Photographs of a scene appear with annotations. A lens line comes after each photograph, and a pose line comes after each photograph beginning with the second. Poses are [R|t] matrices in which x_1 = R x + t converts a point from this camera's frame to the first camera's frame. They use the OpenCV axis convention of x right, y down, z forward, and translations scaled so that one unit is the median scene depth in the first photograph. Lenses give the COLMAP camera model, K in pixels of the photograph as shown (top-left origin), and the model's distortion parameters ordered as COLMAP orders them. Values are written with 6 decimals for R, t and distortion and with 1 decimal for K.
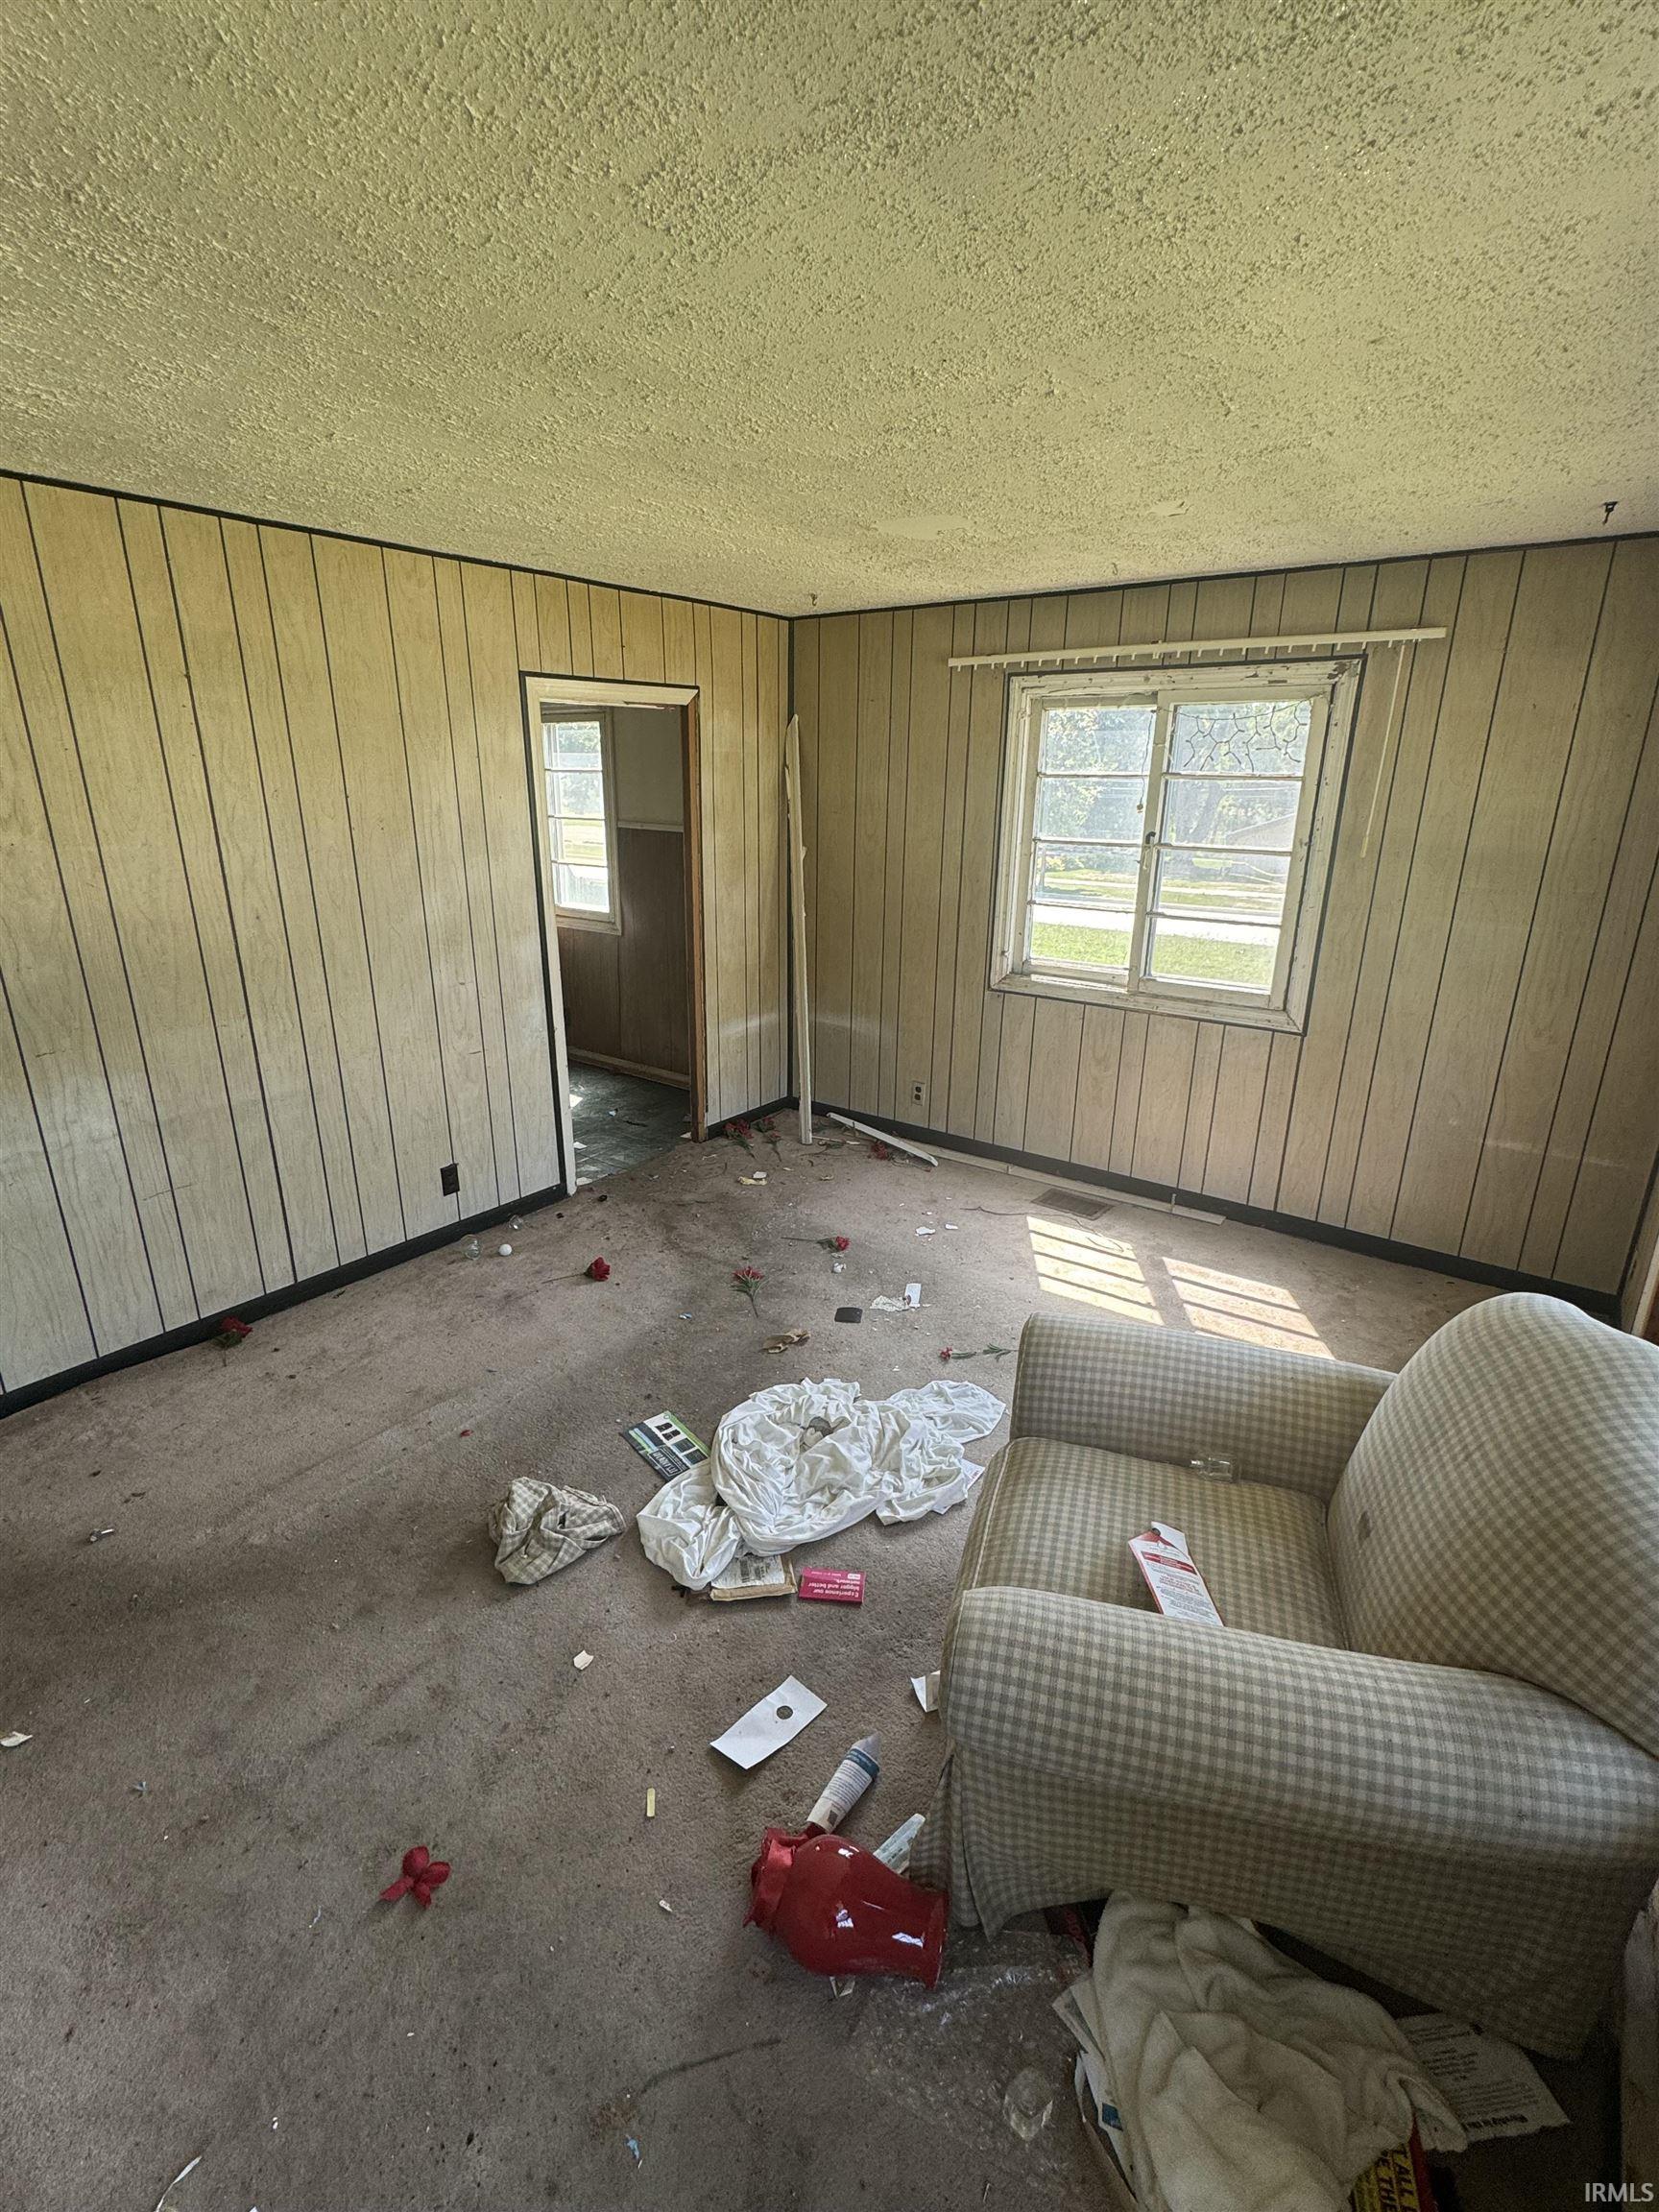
lens RADIAL K [[992.1, 0, 829.5], [0, 992.1, 1106.0], [0, 0, 1]] dist [0.000300, -0.000125]
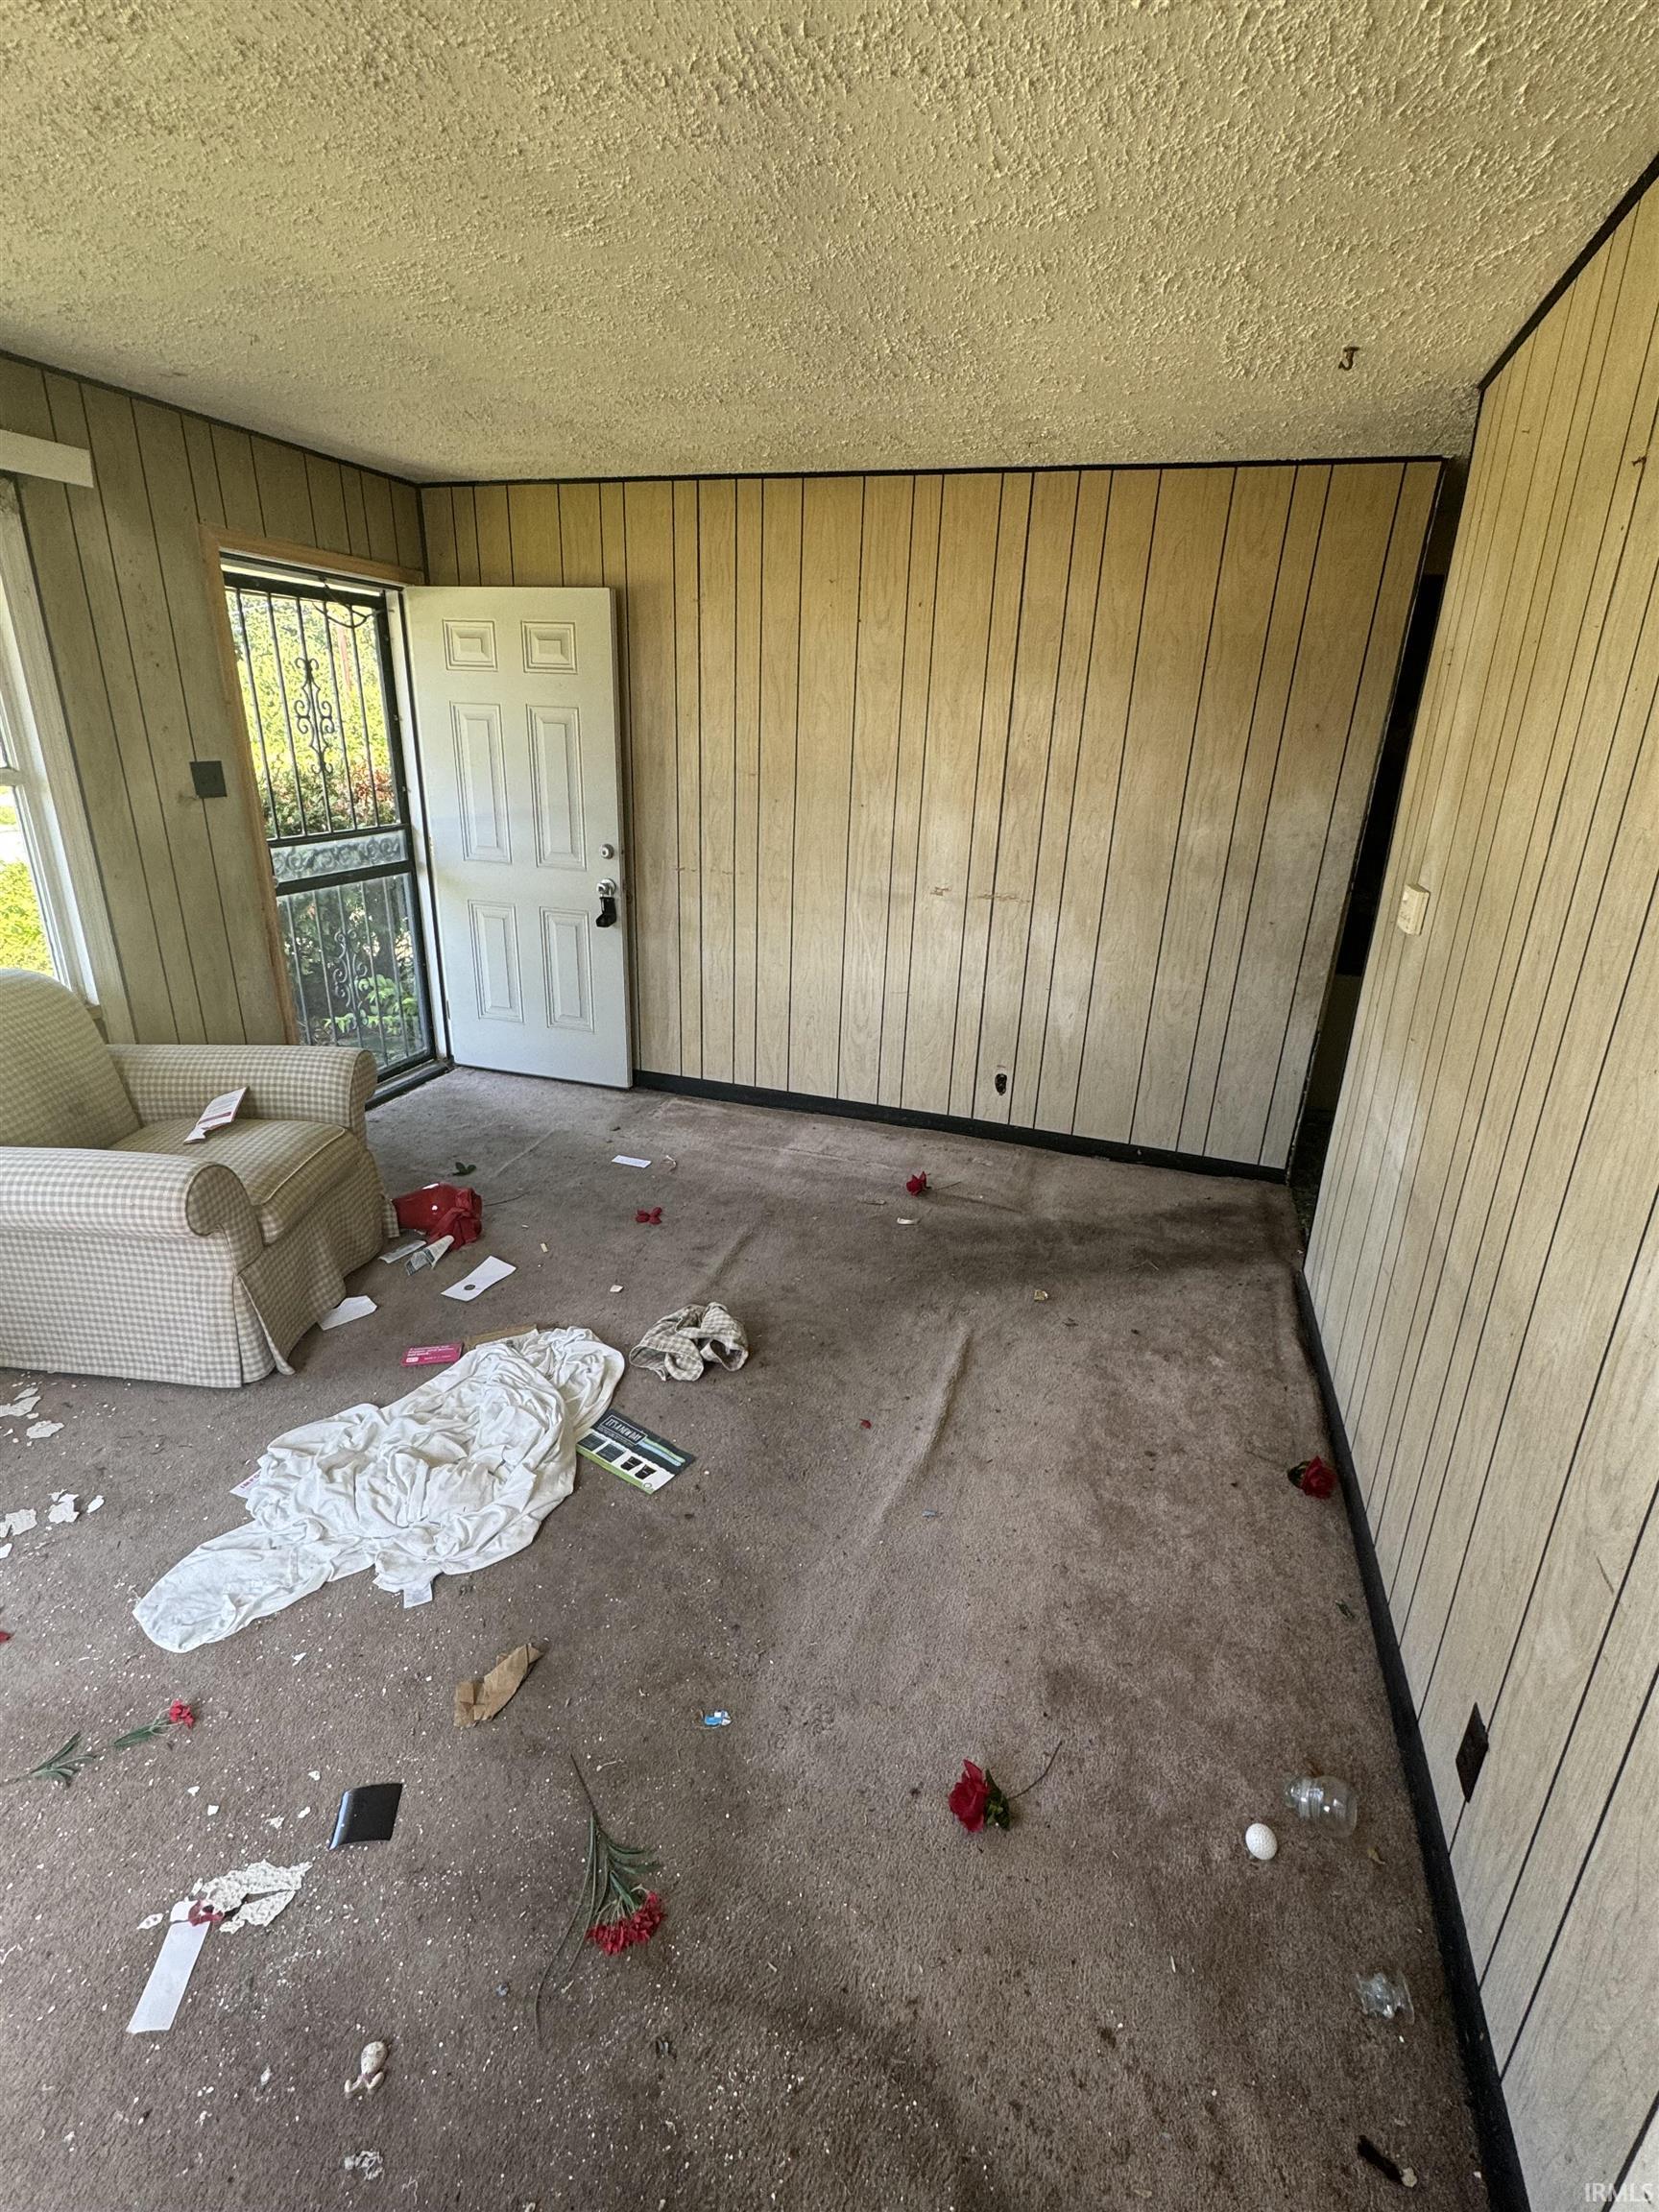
lens RADIAL K [[992.1, 0, 829.5], [0, 992.1, 1106.0], [0, 0, 1]] dist [0.000300, -0.000125]
pose [[-0.947091, 0.076506, -0.311715, -0.080353], [-0.135853, 0.784342, 0.605270, -0.435093], [0.290798, 0.615593, -0.732449, 1.479619]]
